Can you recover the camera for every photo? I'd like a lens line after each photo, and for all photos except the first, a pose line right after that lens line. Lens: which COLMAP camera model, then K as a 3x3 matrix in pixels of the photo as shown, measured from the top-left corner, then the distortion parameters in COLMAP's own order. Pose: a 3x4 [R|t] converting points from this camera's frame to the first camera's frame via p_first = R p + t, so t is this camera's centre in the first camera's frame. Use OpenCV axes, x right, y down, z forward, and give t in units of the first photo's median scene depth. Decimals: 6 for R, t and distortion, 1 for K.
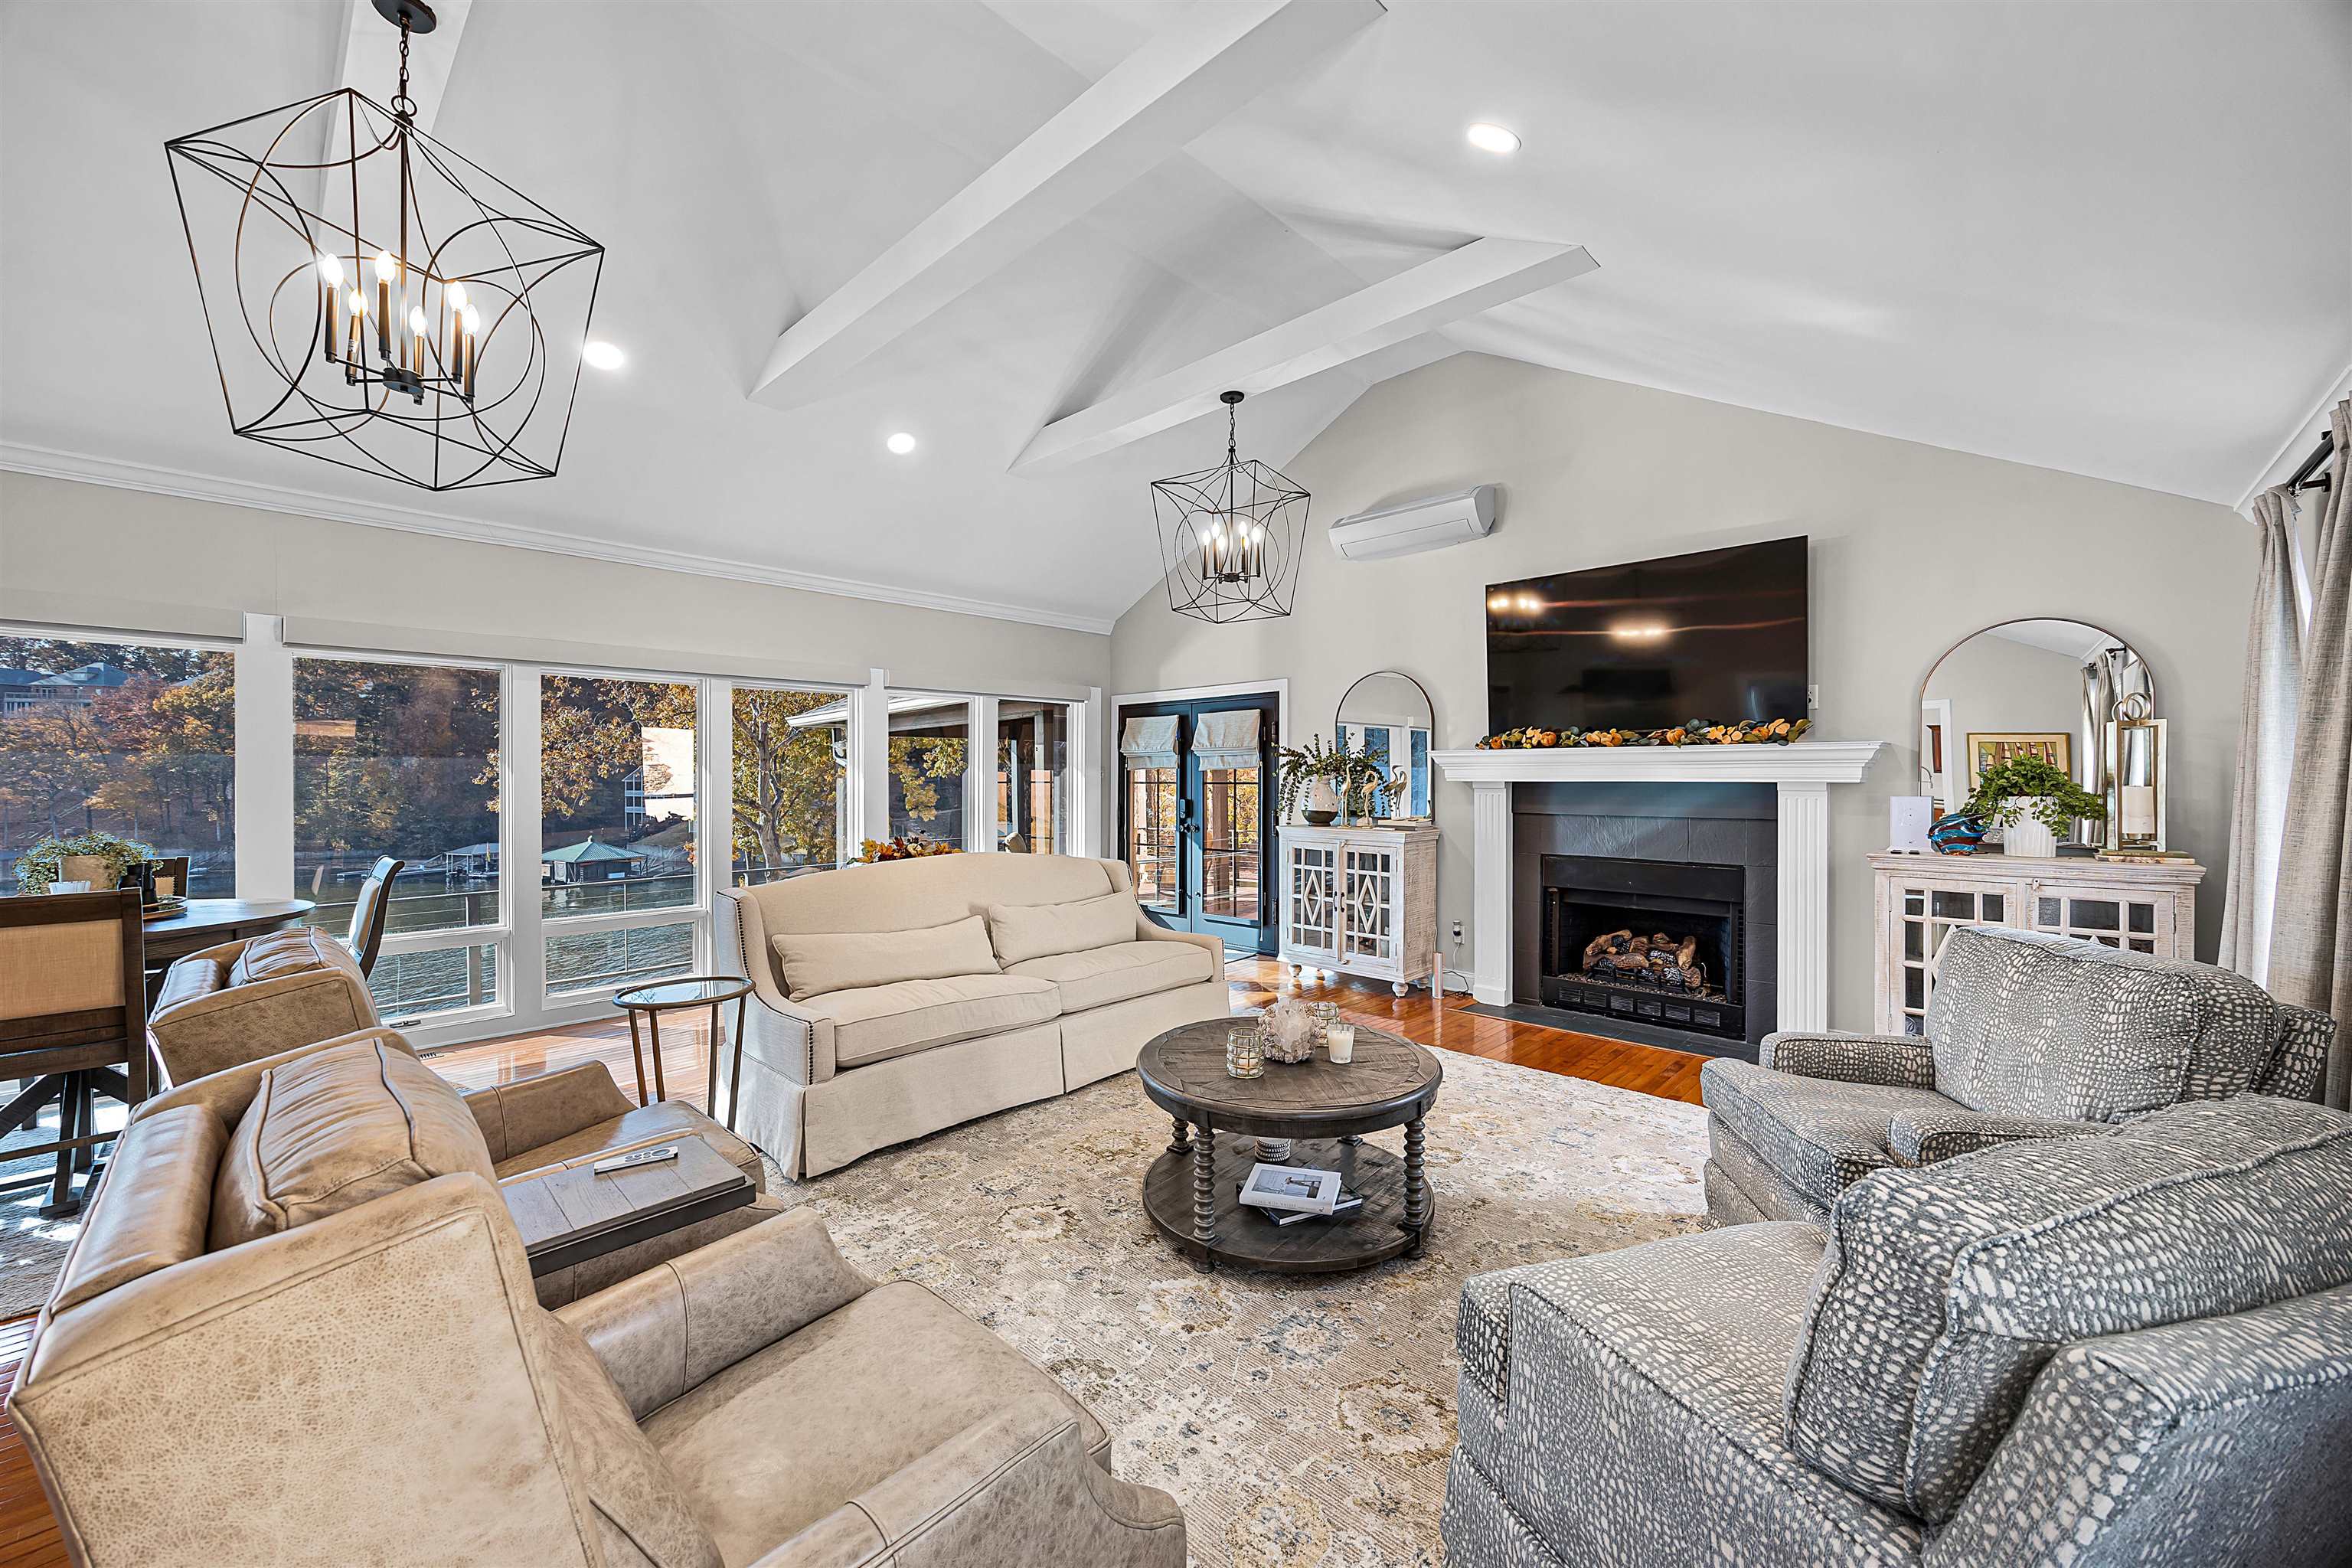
lens RADIAL K [[888.1, 0, 1176.0], [0, 888.1, 784.0], [0, 0, 1]] dist [0.000090, 0.000012]
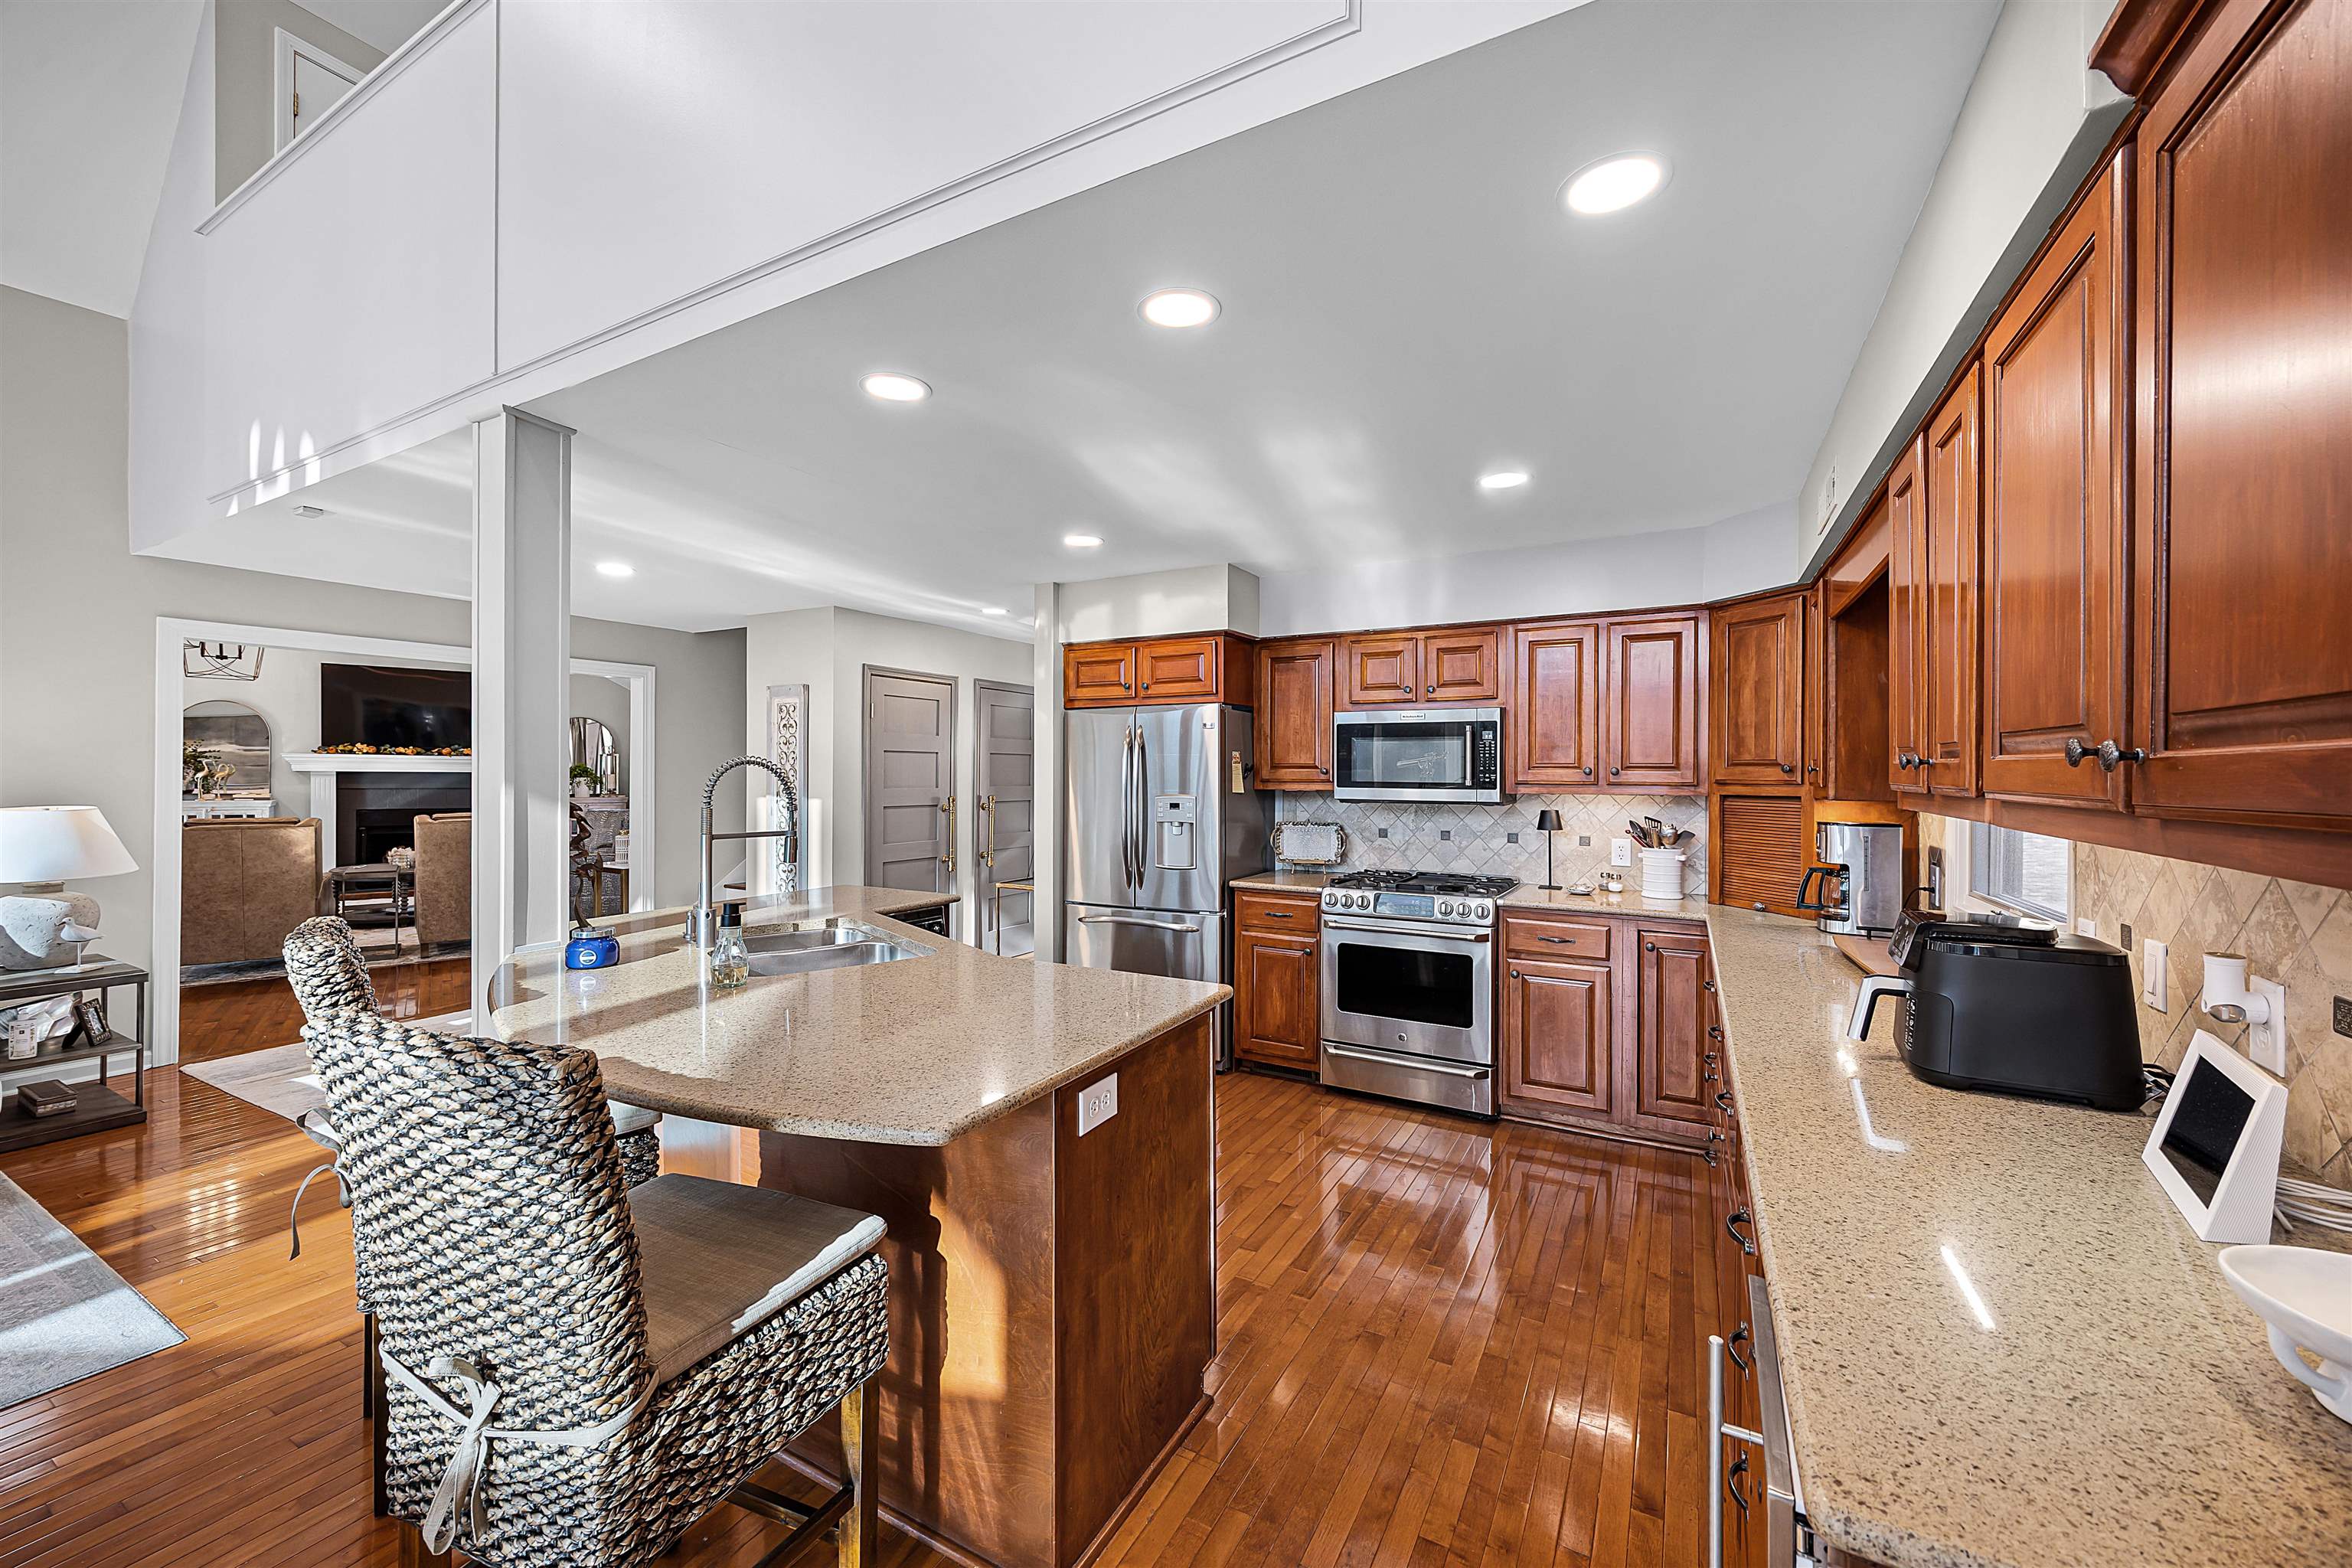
lens RADIAL K [[907.5, 0, 1181.7], [0, 907.5, 771.1], [0, 0, 1]] dist [-0.002233, -0.000243]
pose [[0.120511, 0.001175, 0.992711, -1.272779], [0.000762, 0.999999, -0.001276, 0.000341], [-0.992712, 0.000910, 0.120510, -0.962408]]
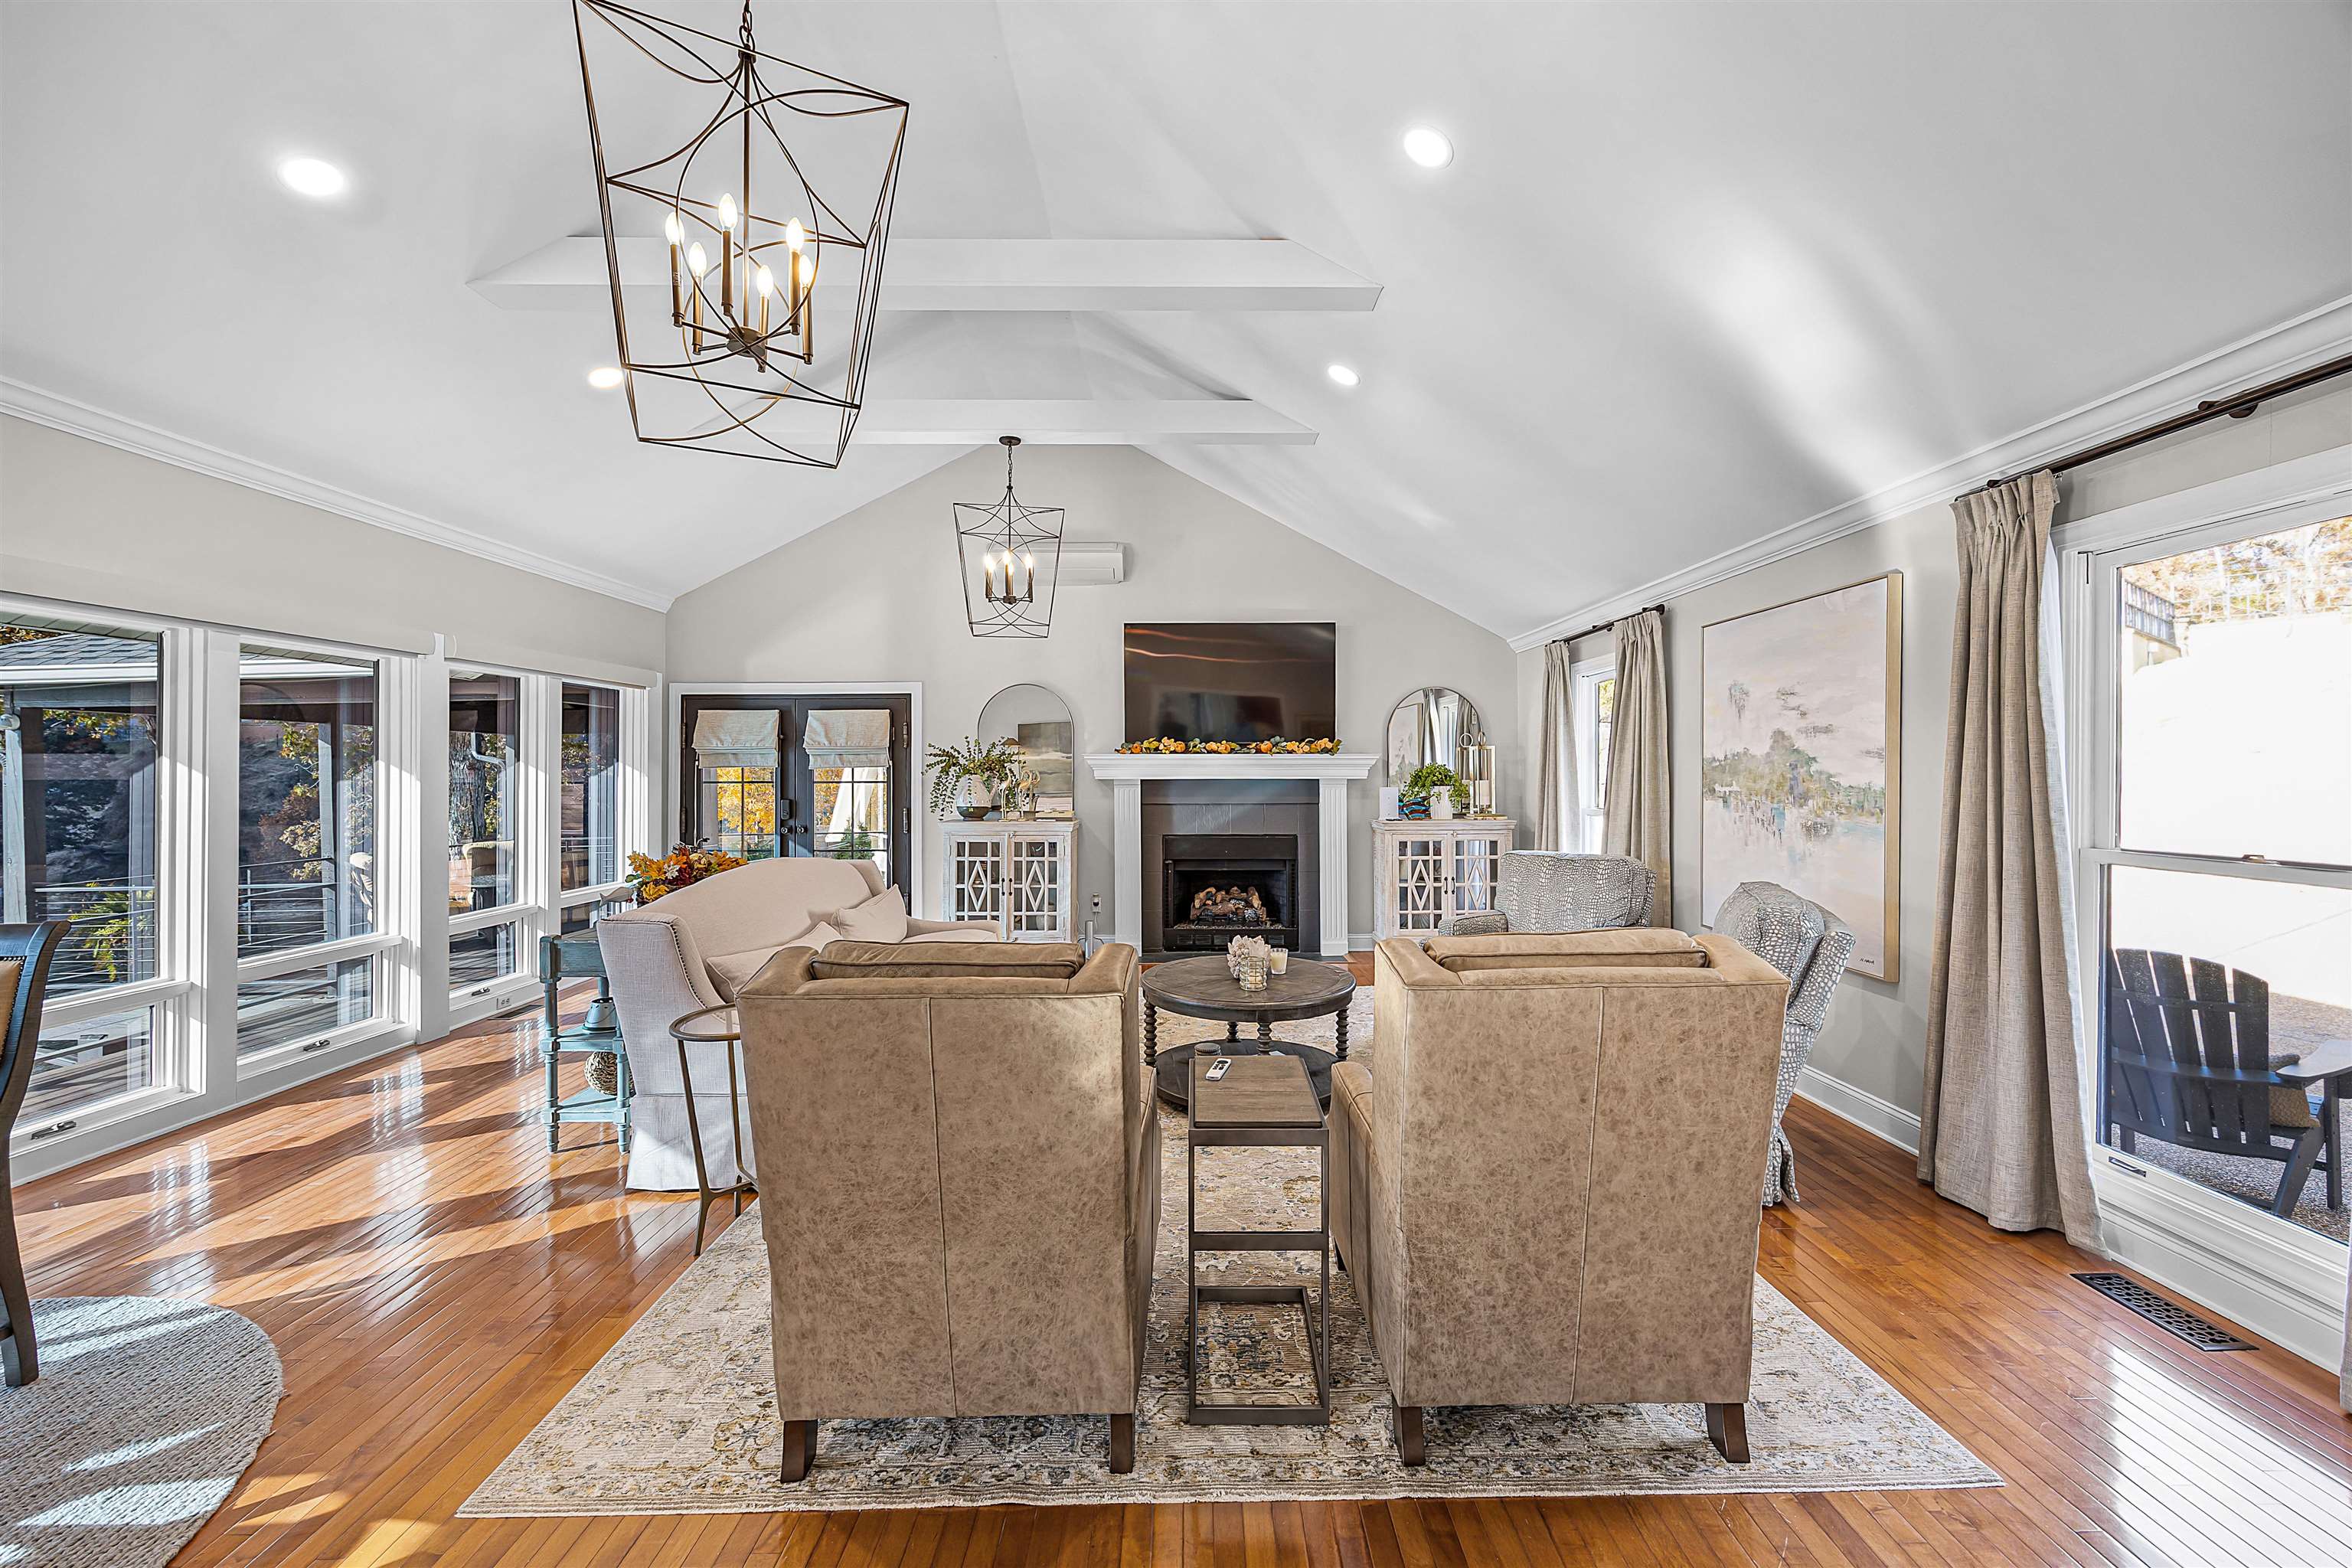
lens RADIAL K [[907.5, 0, 1181.7], [0, 907.5, 771.1], [0, 0, 1]] dist [-0.002233, -0.000243]
pose [[0.726569, 0.000228, 0.687094, -0.475596], [0.006358, 0.999955, -0.007056, -0.004835], [-0.687064, 0.009495, 0.726535, 0.013552]]
